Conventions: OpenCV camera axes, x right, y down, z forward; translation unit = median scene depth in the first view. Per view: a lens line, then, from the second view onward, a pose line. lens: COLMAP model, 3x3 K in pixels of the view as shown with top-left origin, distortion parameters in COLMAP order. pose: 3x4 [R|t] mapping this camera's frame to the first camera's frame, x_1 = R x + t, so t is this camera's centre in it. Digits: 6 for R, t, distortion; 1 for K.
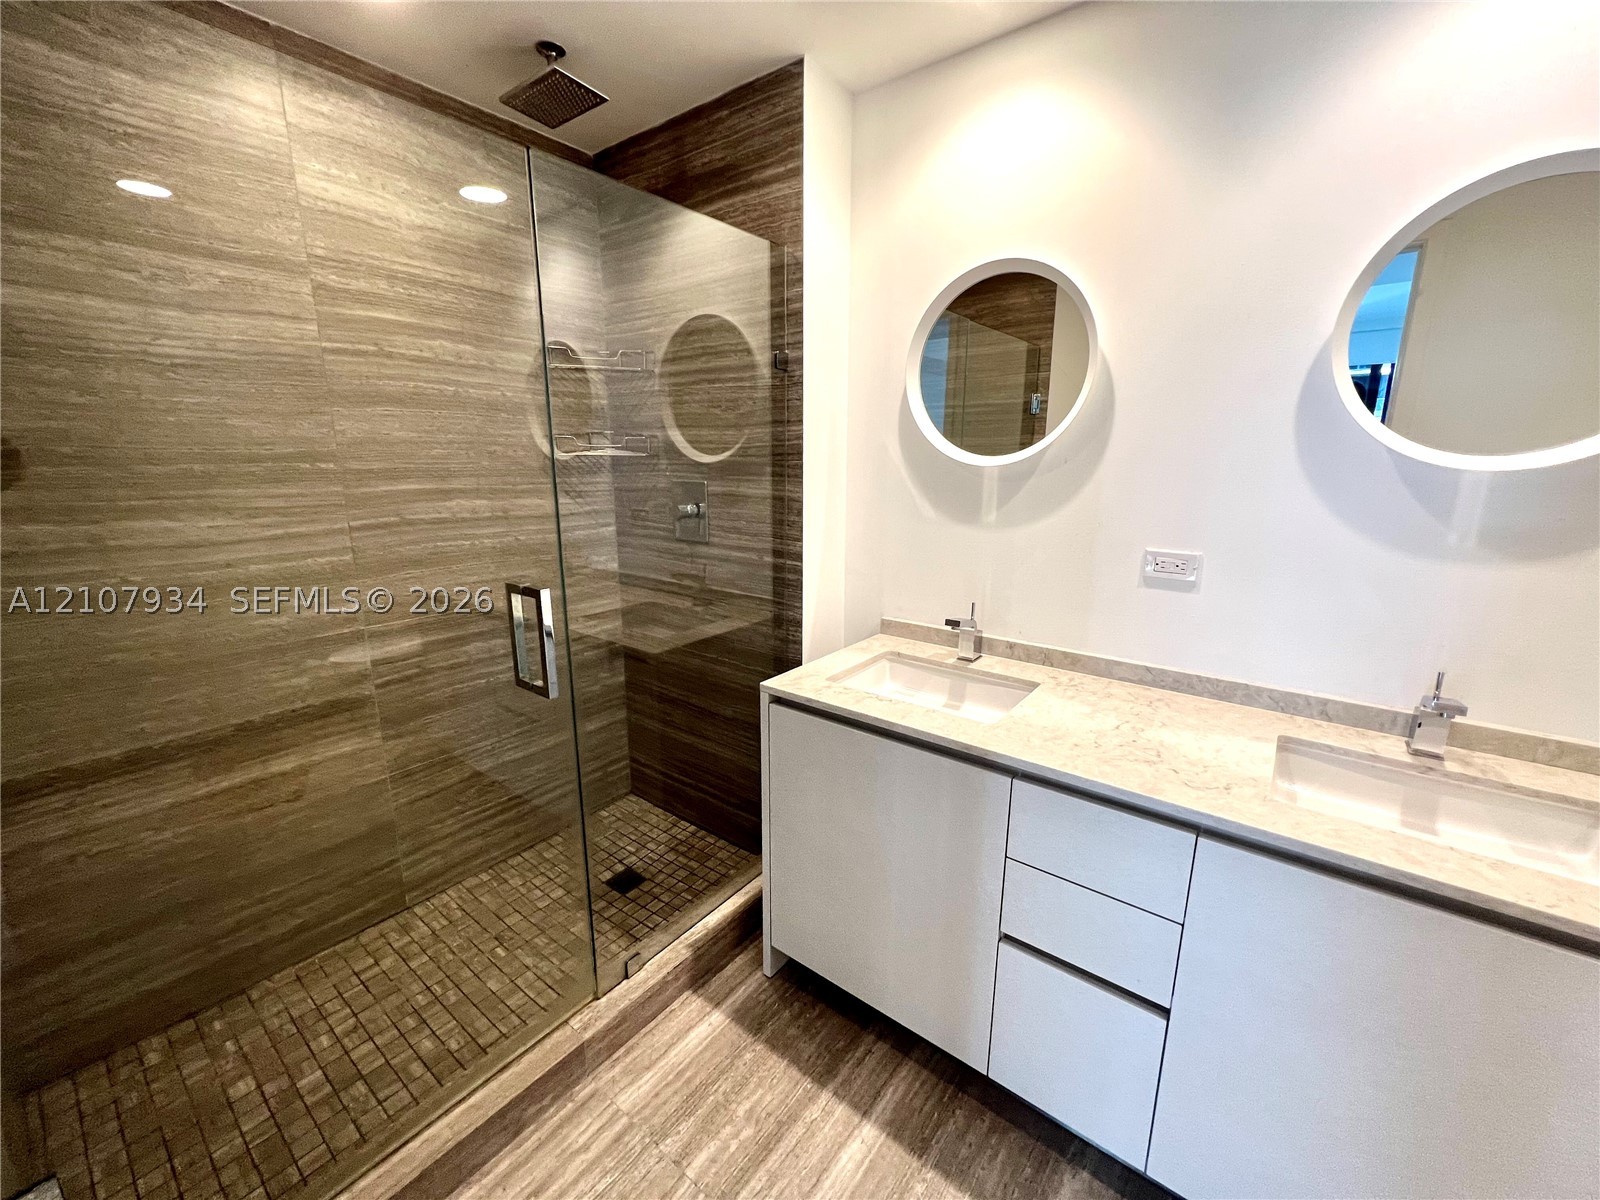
lens RADIAL K [[639.1, 0, 795.6], [0, 639.1, 593.6], [0, 0, 1]] dist [0.000026, 0.000010]
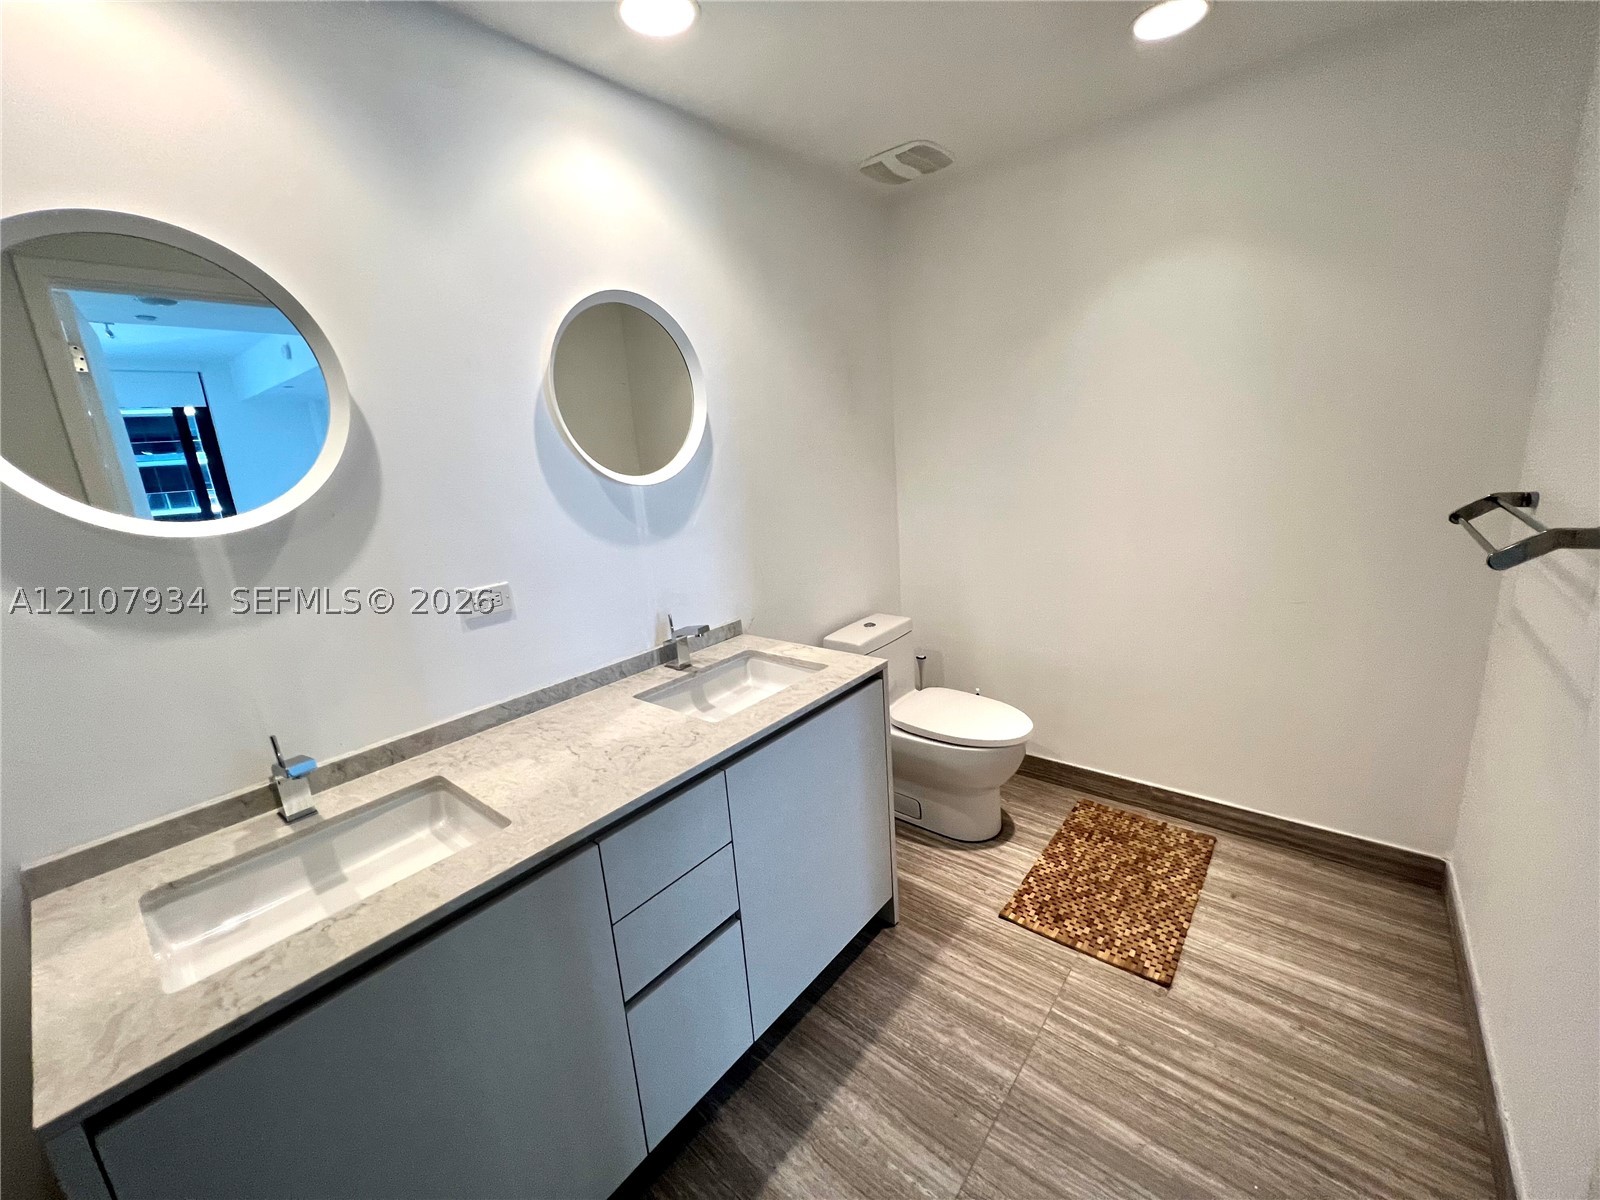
lens RADIAL K [[639.1, 0, 795.6], [0, 639.1, 593.6], [0, 0, 1]] dist [0.000026, 0.000010]
pose [[0.044313, -0.230296, 0.972111, -0.380865], [0.289326, 0.934324, 0.208156, -0.129469], [-0.956204, 0.272033, 0.108033, 0.441733]]
